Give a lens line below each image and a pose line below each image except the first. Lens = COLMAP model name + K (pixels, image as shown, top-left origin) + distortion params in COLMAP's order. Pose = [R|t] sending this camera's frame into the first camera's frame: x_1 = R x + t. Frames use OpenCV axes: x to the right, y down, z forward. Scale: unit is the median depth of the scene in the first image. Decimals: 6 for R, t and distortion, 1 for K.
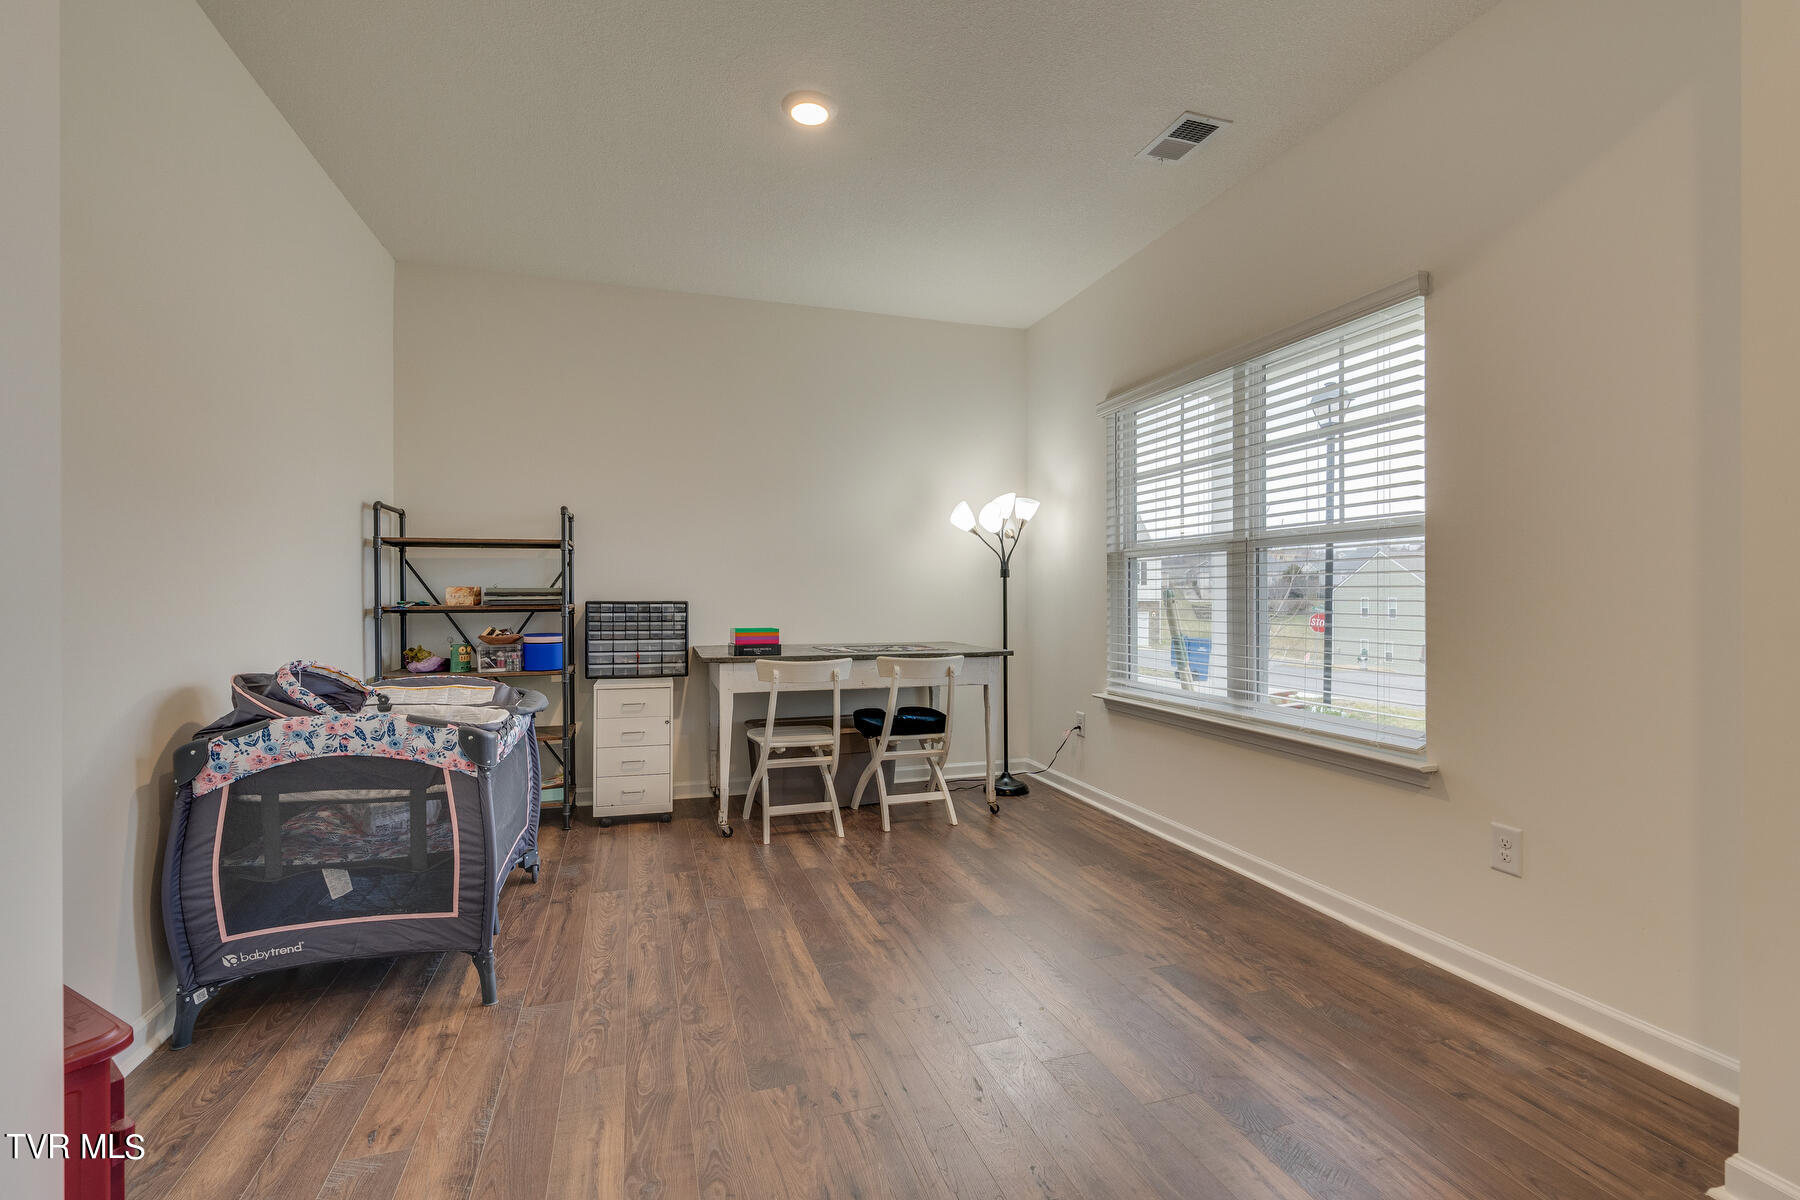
lens RADIAL K [[813.0, 0, 911.9], [0, 813.0, 592.6], [0, 0, 1]] dist [-0.004700, 0.002005]
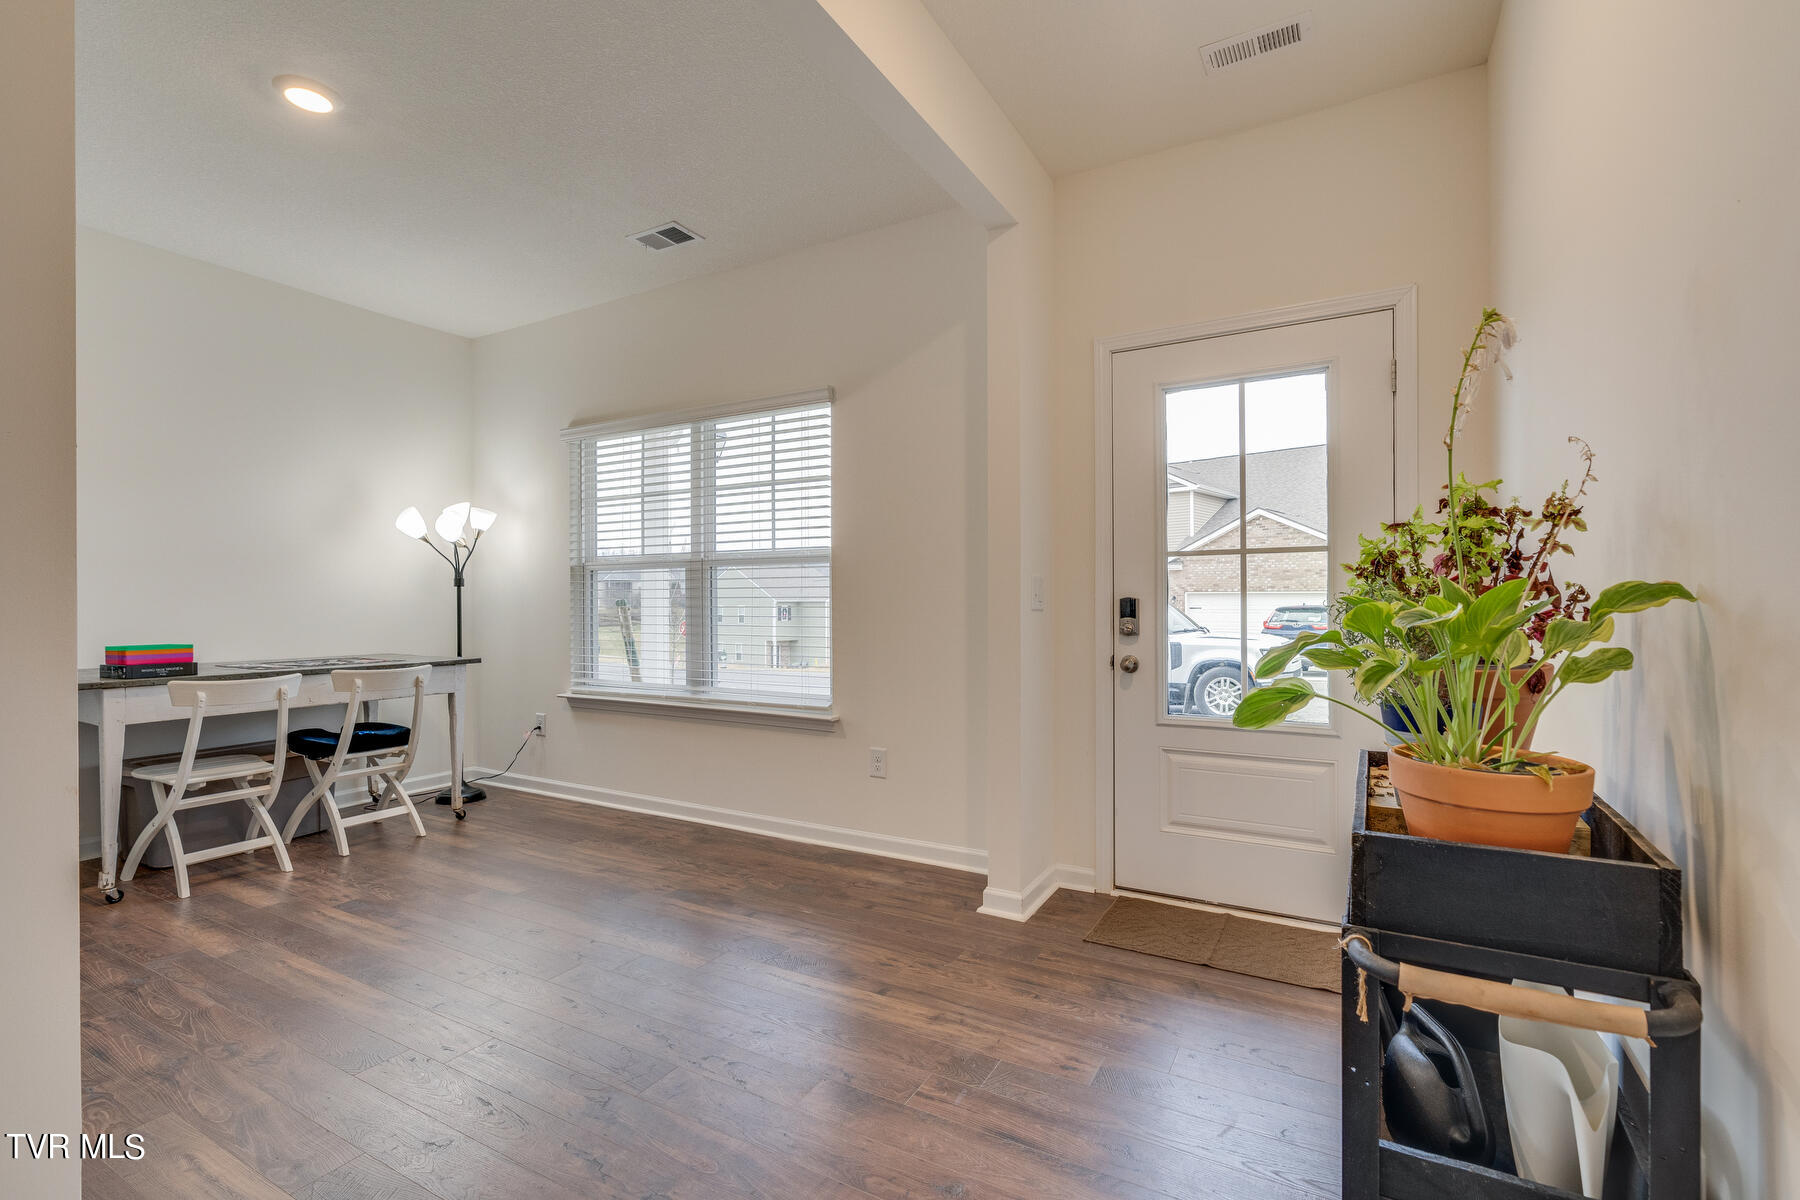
lens RADIAL K [[813.0, 0, 897.0], [0, 813.0, 595.9], [0, 0, 1]] dist [-0.004700, 0.002005]
pose [[0.745022, 0.001006, 0.667039, -0.204395], [0.001768, 0.999992, -0.003482, -0.003113], [-0.667037, 0.003773, 0.745015, -0.143700]]
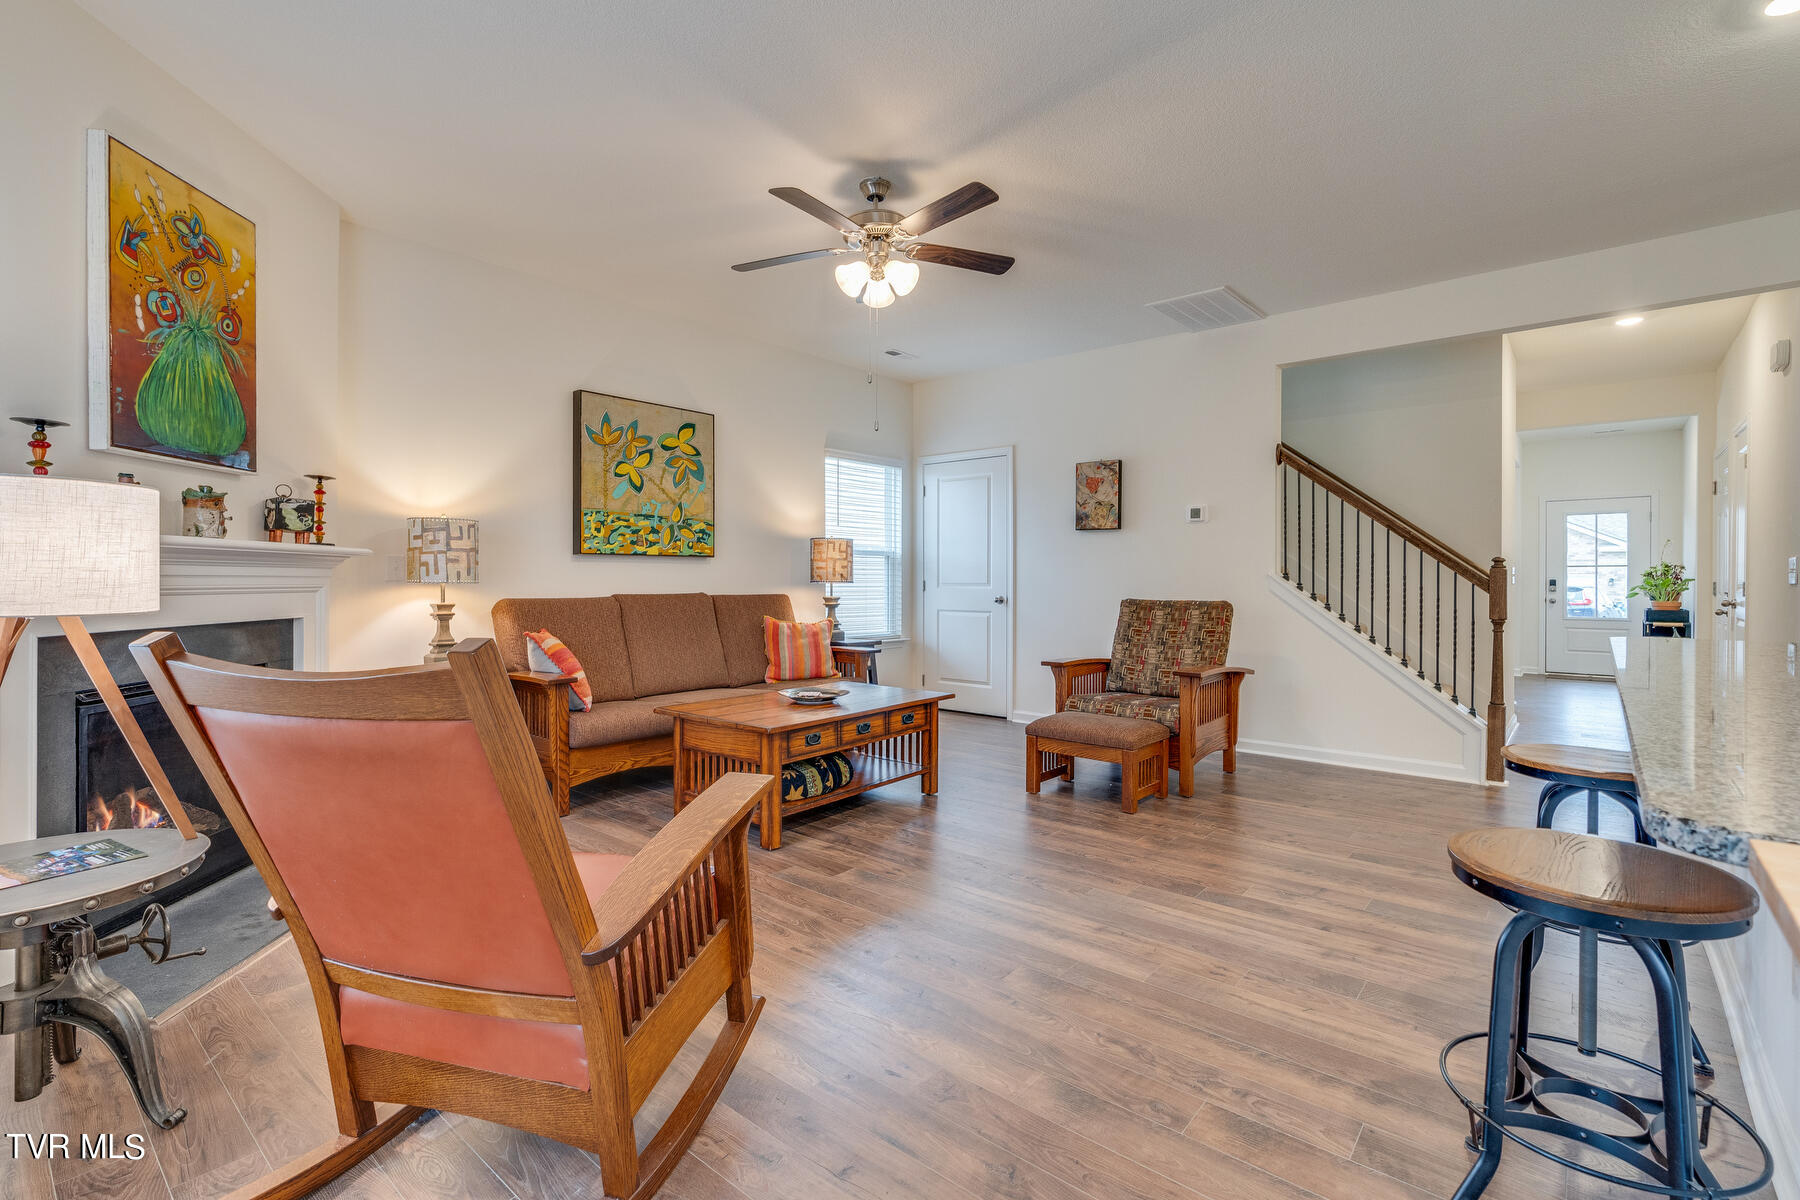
lens RADIAL K [[813.0, 0, 891.2], [0, 813.0, 583.7], [0, 0, 1]] dist [-0.004700, 0.002005]
pose [[0.856669, 0.001530, 0.515864, -2.873066], [-0.005711, 0.999962, 0.006519, 0.004784], [-0.515835, -0.008531, 0.856646, -0.890662]]
